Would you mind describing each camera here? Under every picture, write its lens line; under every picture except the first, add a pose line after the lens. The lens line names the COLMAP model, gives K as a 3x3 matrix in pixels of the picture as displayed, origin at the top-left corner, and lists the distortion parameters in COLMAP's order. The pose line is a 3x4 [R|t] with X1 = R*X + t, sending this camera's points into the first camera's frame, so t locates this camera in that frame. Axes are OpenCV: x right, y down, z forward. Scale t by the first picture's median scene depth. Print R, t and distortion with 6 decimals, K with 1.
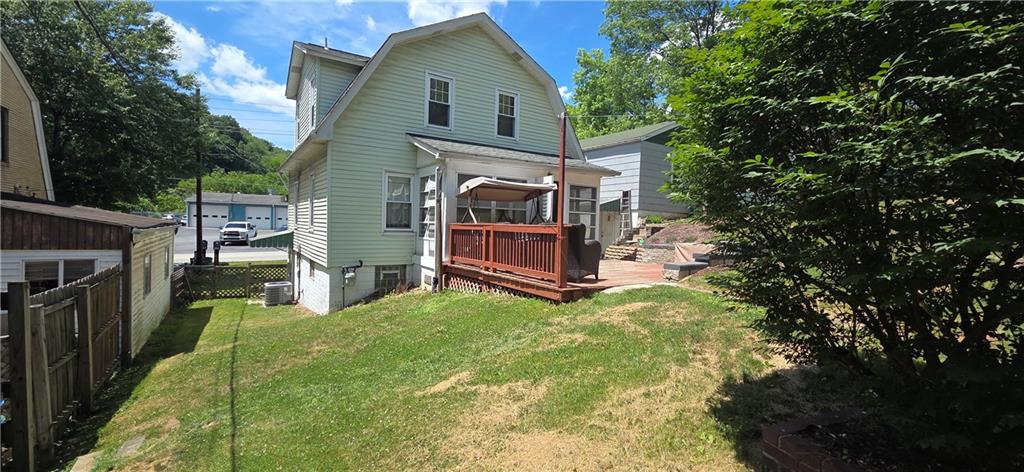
lens RADIAL K [[419.7, 0, 515.0], [0, 419.7, 236.0], [0, 0, 1]] dist [0.002153, 0.000167]
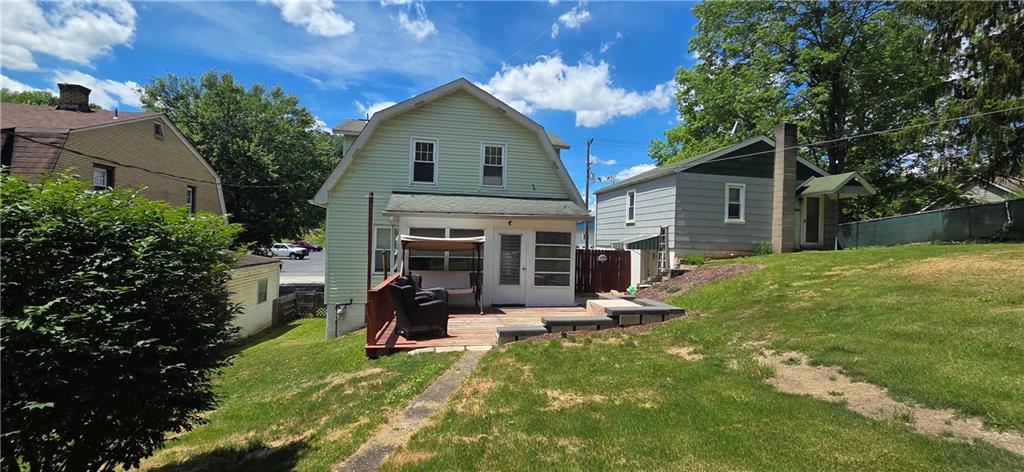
lens RADIAL K [[419.7, 0, 515.0], [0, 419.7, 236.0], [0, 0, 1]] dist [0.002153, 0.000167]
pose [[0.919552, -0.007803, -0.392890, 0.448679], [-0.010684, 0.998937, -0.044844, -0.061166], [0.392823, 0.045434, 0.918491, 0.050421]]
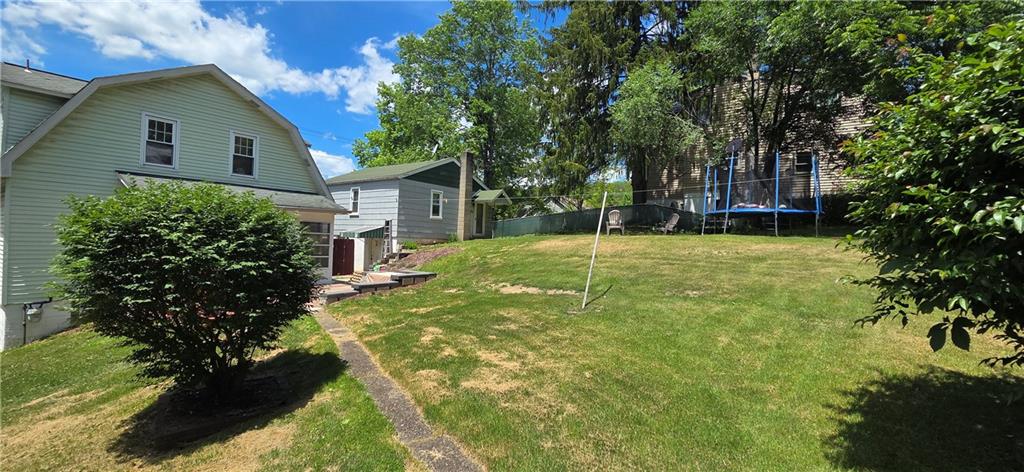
lens RADIAL K [[419.7, 0, 515.0], [0, 419.7, 236.0], [0, 0, 1]] dist [0.002153, 0.000167]
pose [[0.939004, 0.006857, 0.343839, 0.270490], [0.002882, 0.999609, -0.027804, -0.044078], [-0.343895, 0.027099, 0.938617, -0.273008]]
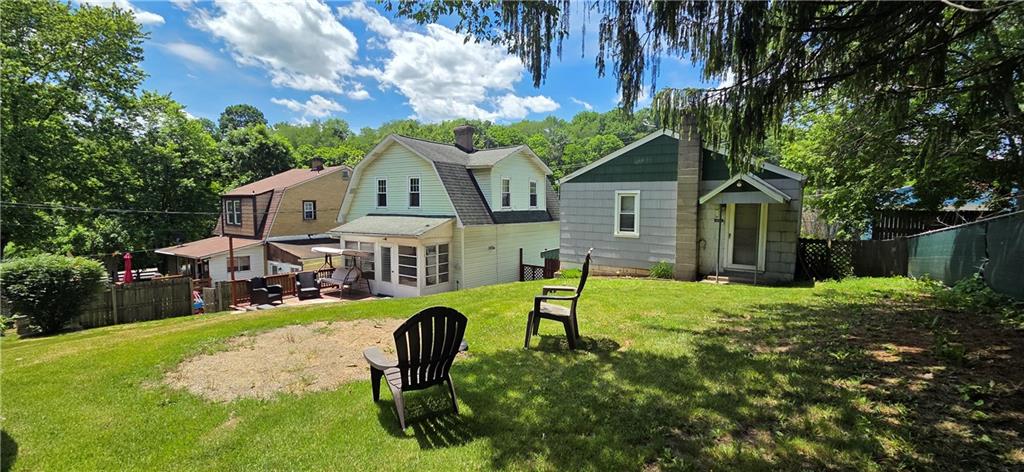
lens RADIAL K [[419.7, 0, 515.0], [0, 419.7, 236.0], [0, 0, 1]] dist [0.002153, 0.000167]
pose [[0.373016, 0.047678, -0.926599, 1.466630], [-0.019414, 0.998861, 0.043582, -0.206834], [0.927622, 0.001732, 0.373517, 0.782485]]
